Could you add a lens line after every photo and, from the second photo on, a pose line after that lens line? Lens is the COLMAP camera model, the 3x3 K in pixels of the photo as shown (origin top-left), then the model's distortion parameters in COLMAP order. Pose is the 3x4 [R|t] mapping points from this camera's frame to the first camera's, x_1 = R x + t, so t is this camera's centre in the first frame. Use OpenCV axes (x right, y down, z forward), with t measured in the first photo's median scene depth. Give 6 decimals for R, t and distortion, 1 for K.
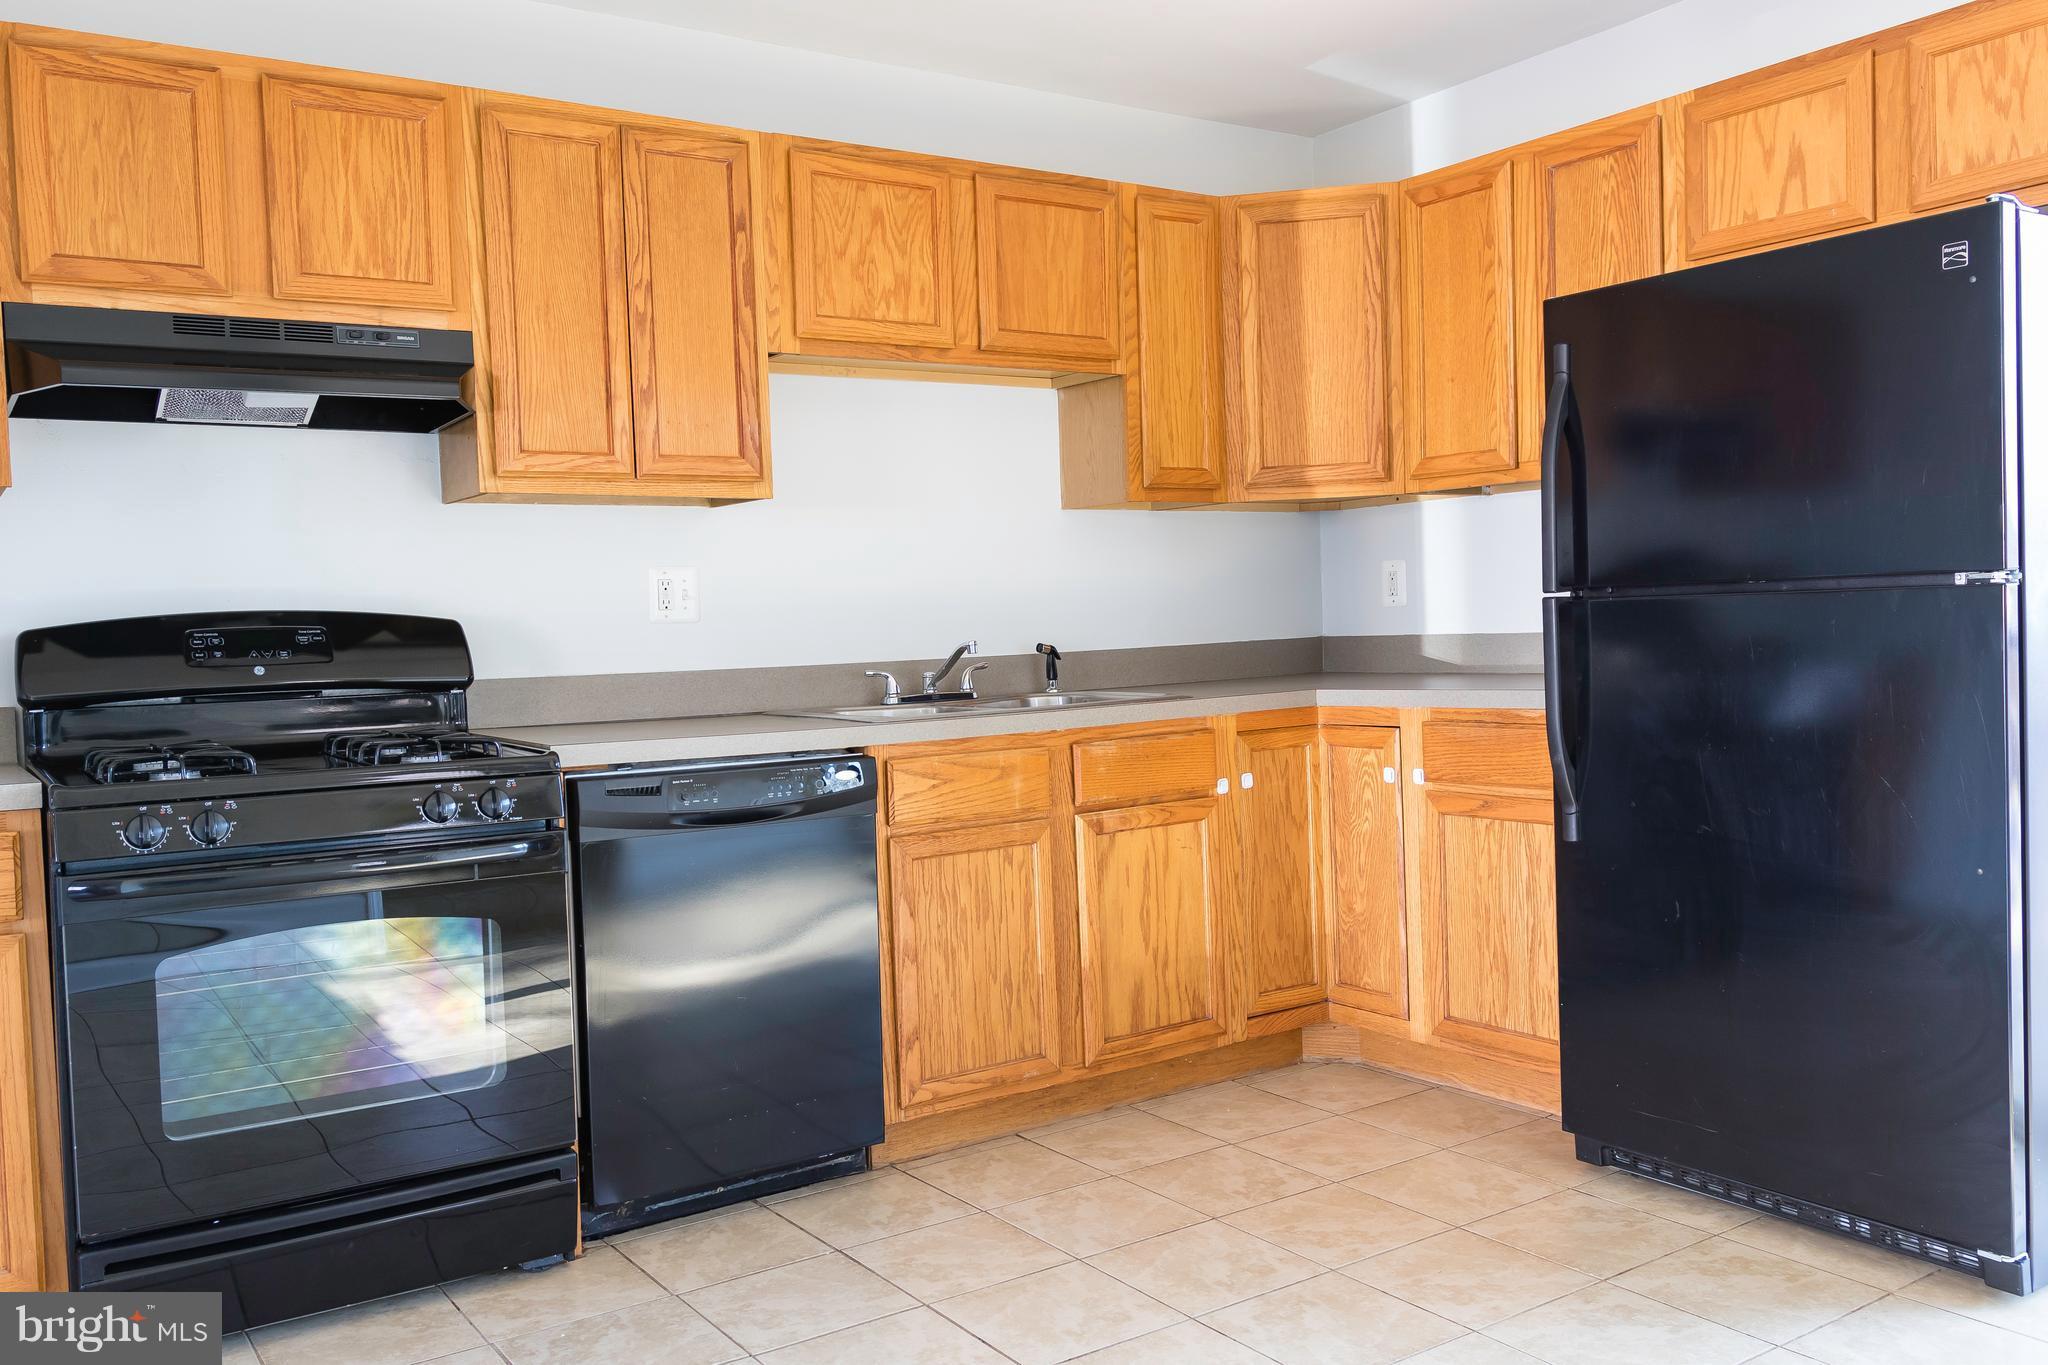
lens RADIAL K [[1661.5, 0, 1030.3], [0, 1661.5, 691.9], [0, 0, 1]] dist [0.000840, -0.002128]
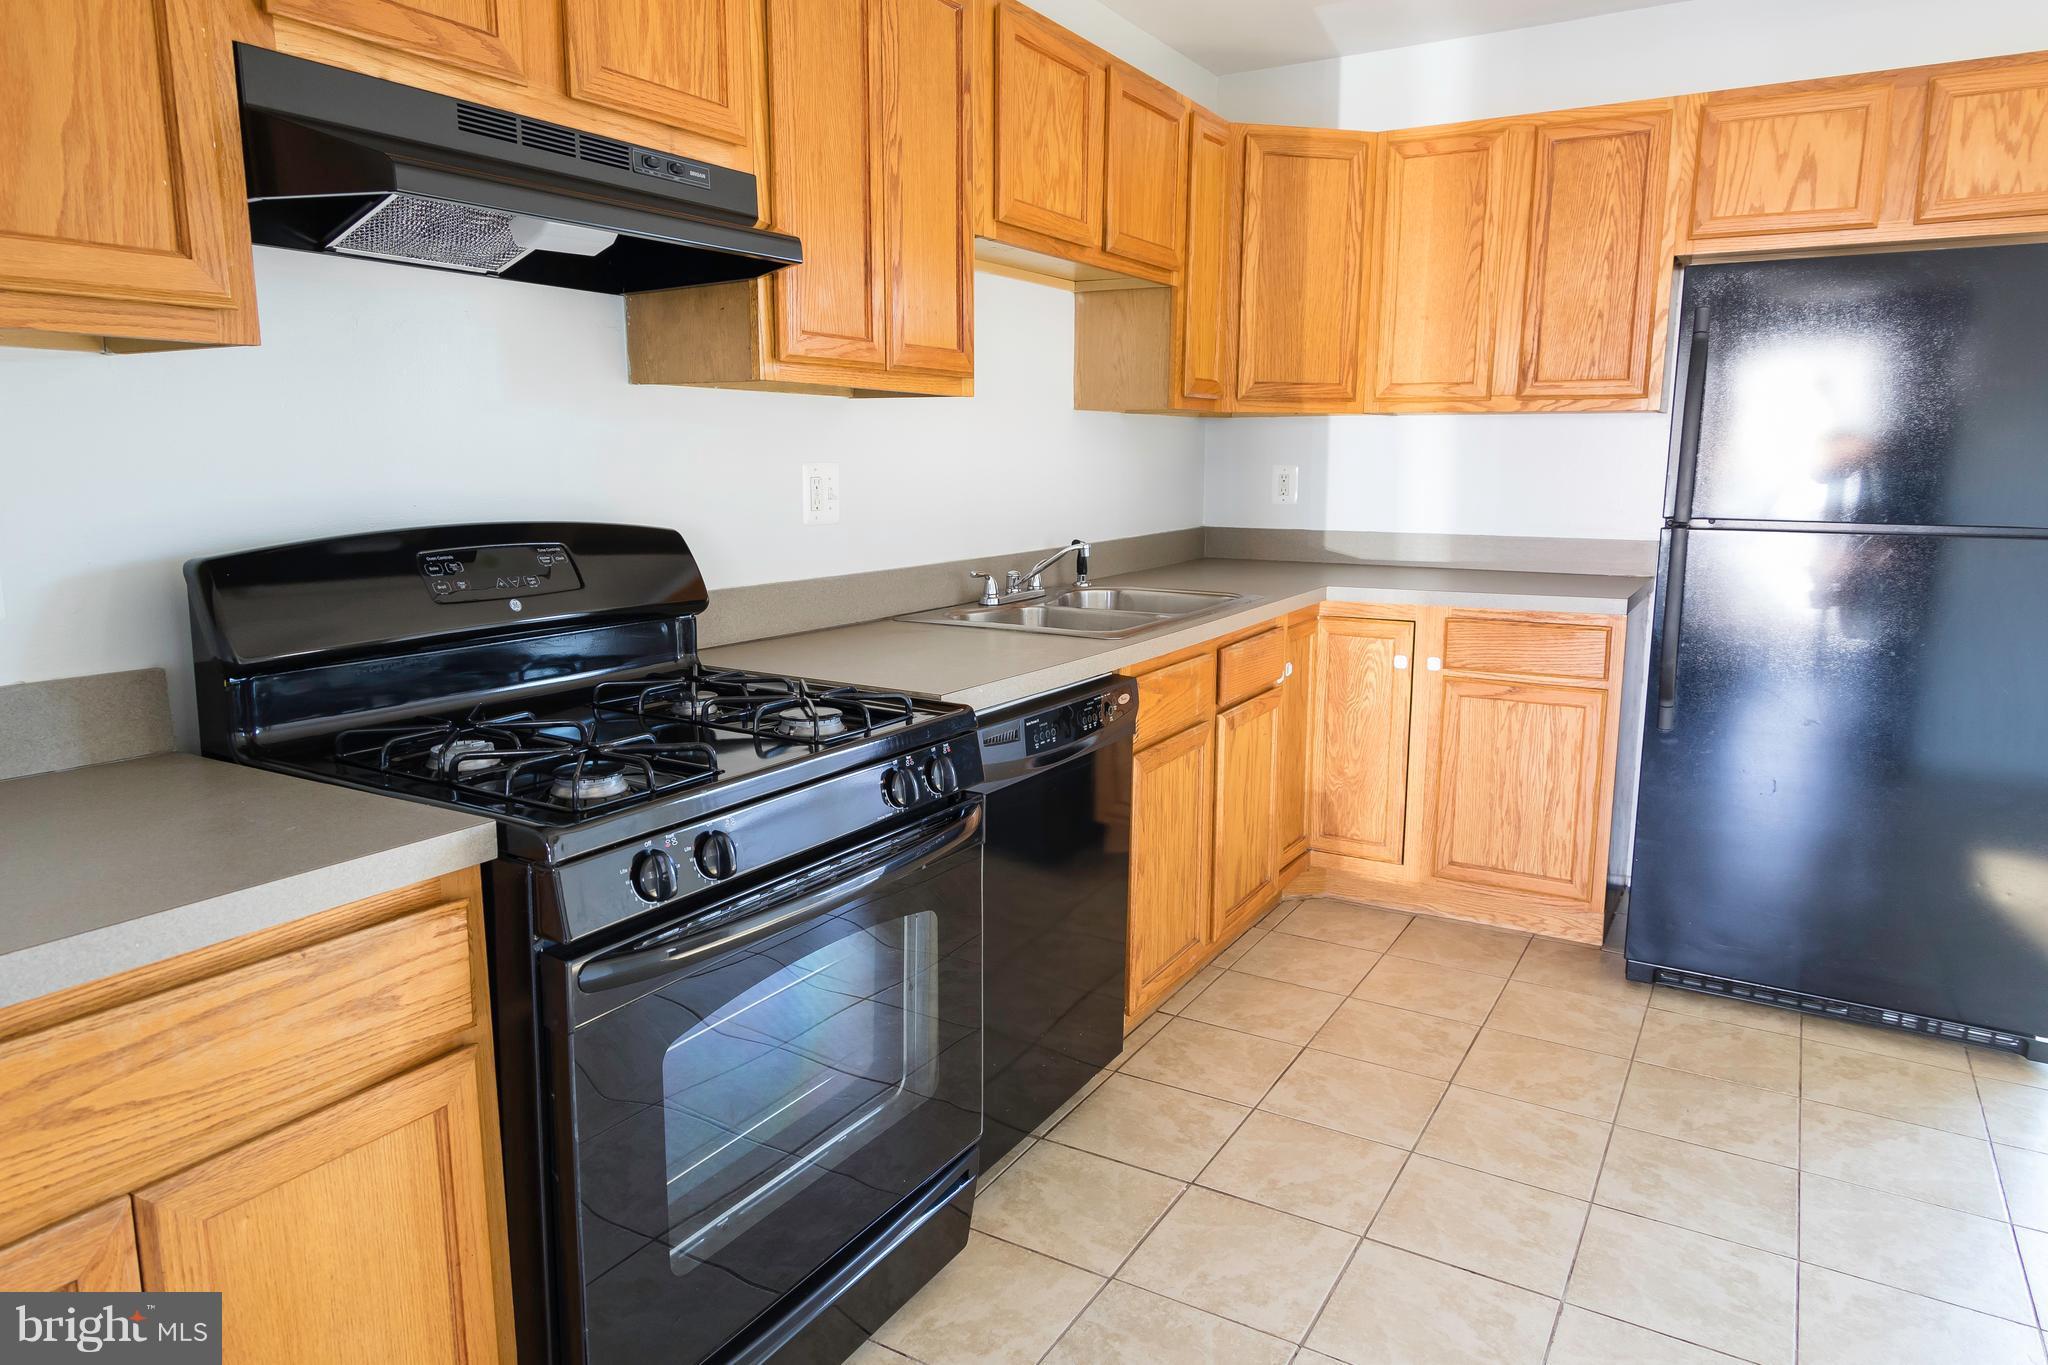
lens RADIAL K [[1271.1, 0, 1016.2], [0, 1271.1, 674.9], [0, 0, 1]] dist [-0.007447, 0.005236]
pose [[0.909643, -0.035567, 0.413866, -0.457914], [-0.015452, 0.992741, 0.119276, -0.049590], [-0.415103, -0.114893, 0.902490, 0.347316]]
